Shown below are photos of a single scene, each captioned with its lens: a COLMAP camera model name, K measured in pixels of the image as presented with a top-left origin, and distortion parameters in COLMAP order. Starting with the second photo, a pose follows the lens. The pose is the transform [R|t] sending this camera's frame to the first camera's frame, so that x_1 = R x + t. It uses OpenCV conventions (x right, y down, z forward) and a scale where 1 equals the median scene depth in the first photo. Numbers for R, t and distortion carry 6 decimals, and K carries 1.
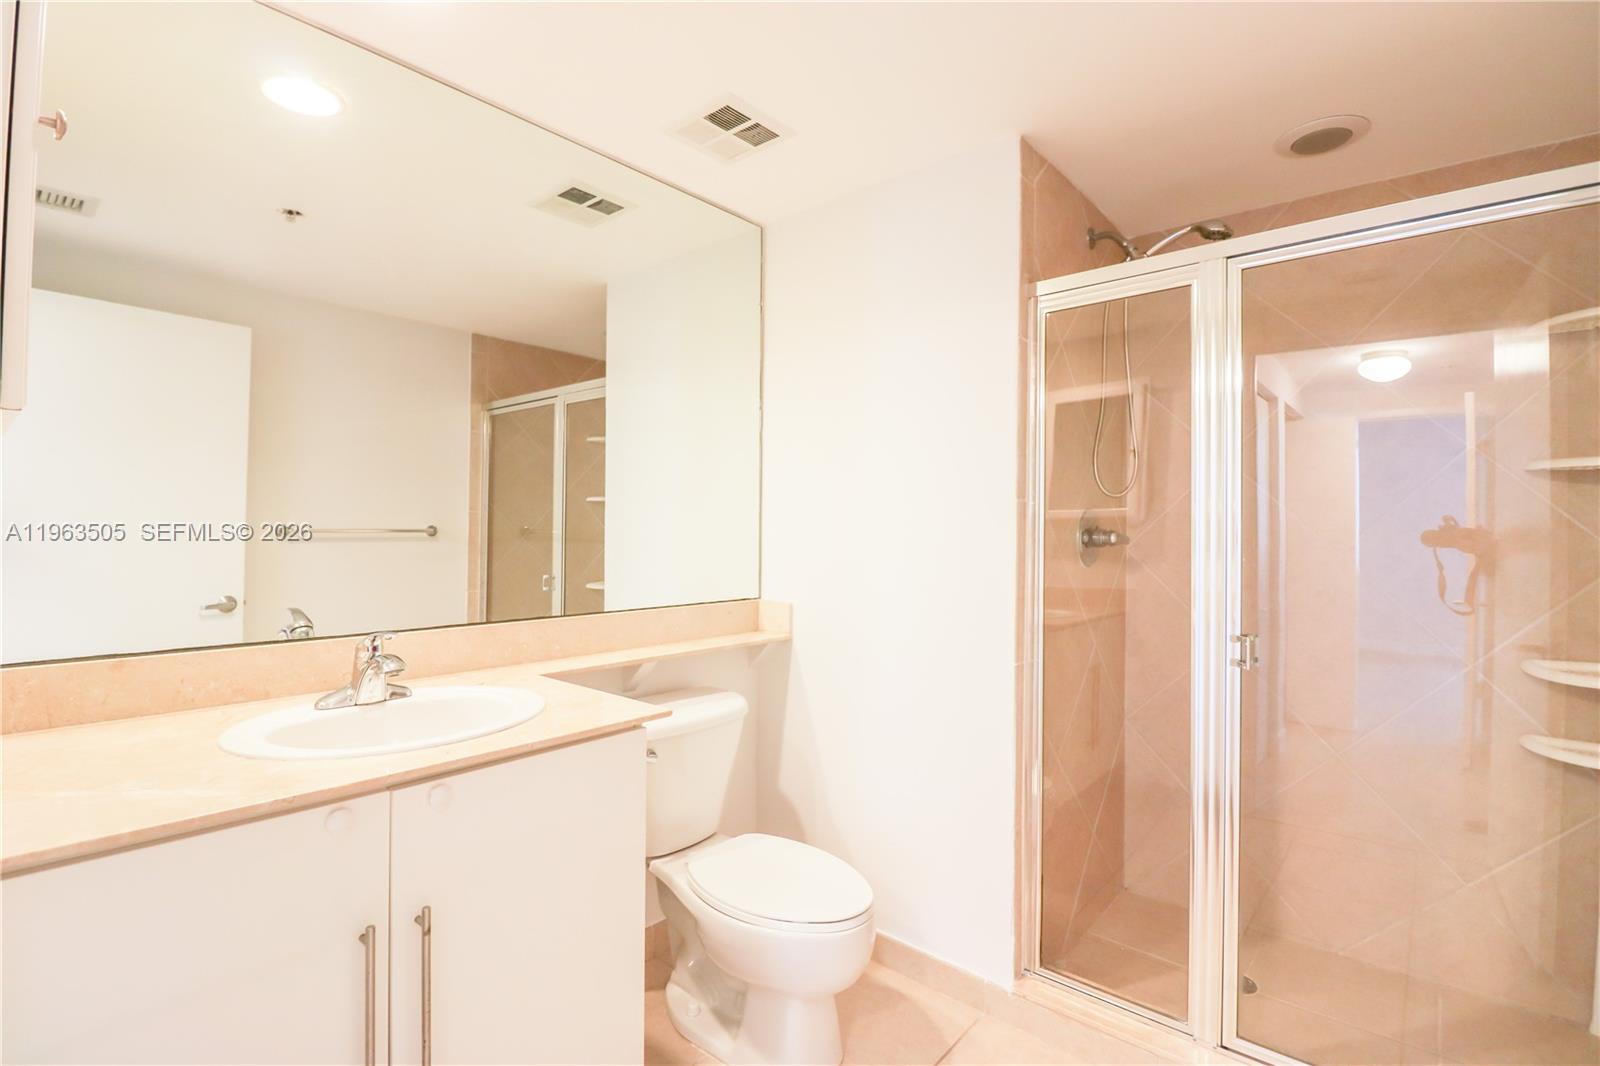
lens RADIAL K [[745.7, 0, 798.9], [0, 745.7, 518.7], [0, 0, 1]] dist [-0.000366, -0.012309]
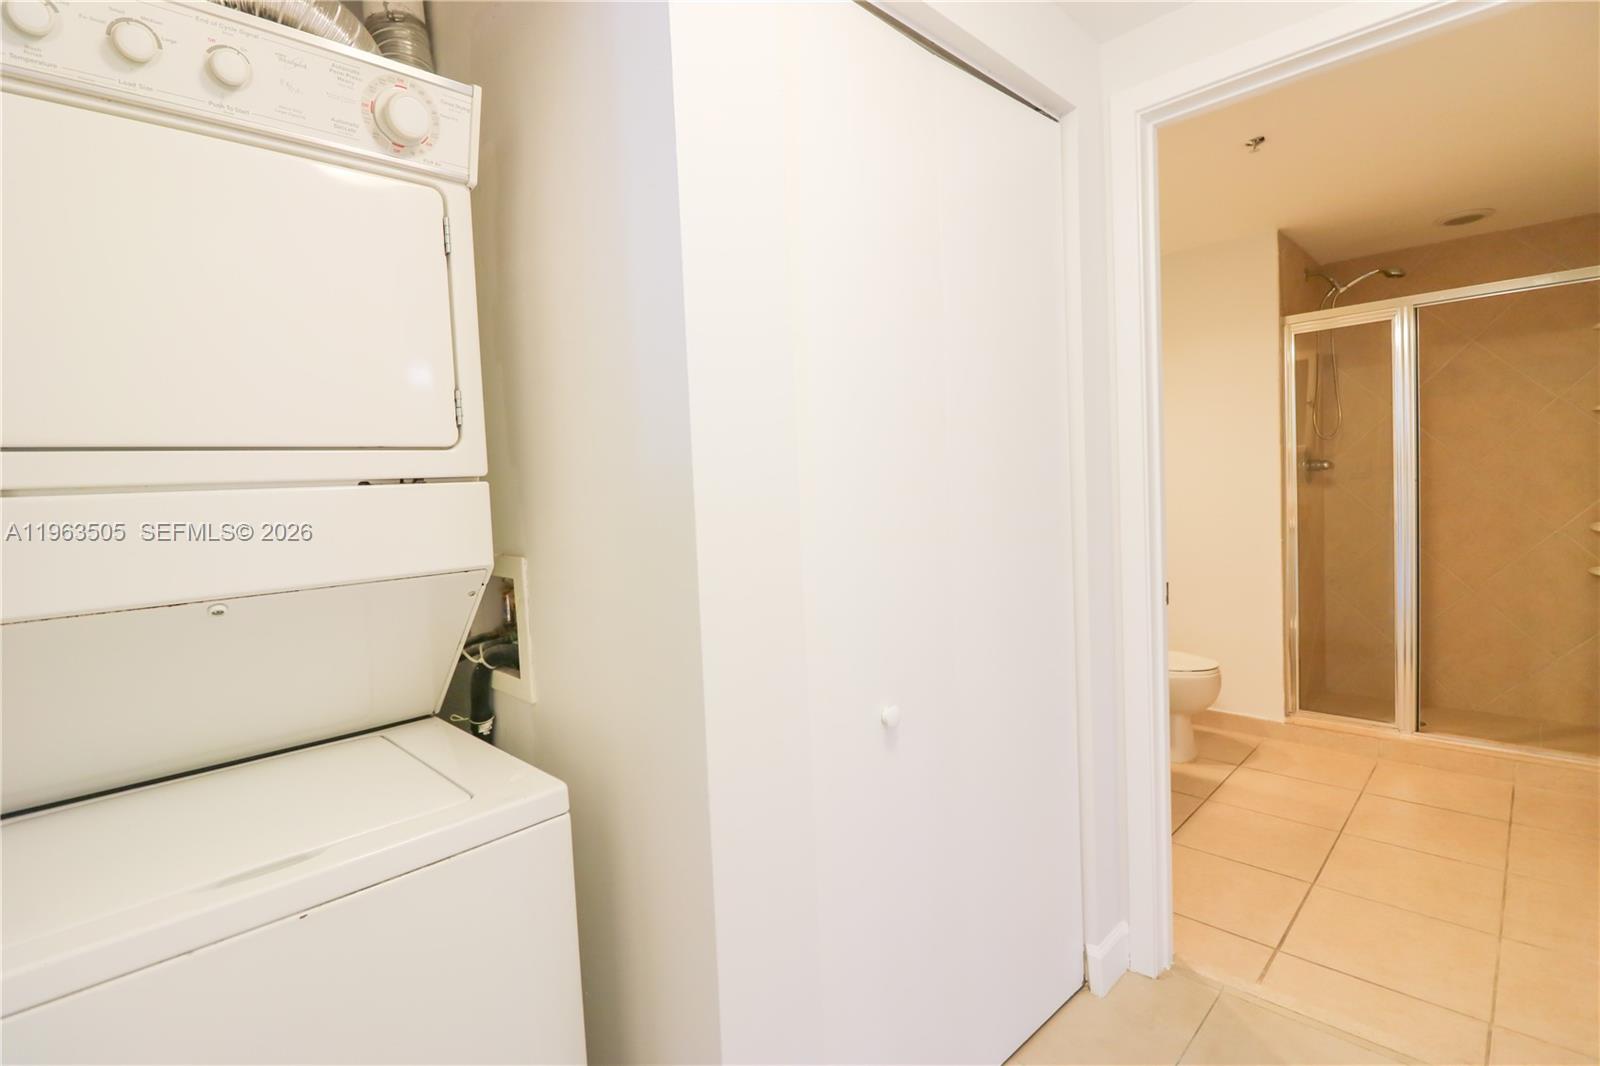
lens RADIAL K [[745.7, 0, 798.9], [0, 745.7, 518.7], [0, 0, 1]] dist [-0.000366, -0.012309]
pose [[0.995394, -0.051386, -0.080931, -0.670364], [0.056423, 0.996528, 0.061230, -0.023263], [0.077504, -0.065514, 0.994837, -0.791228]]
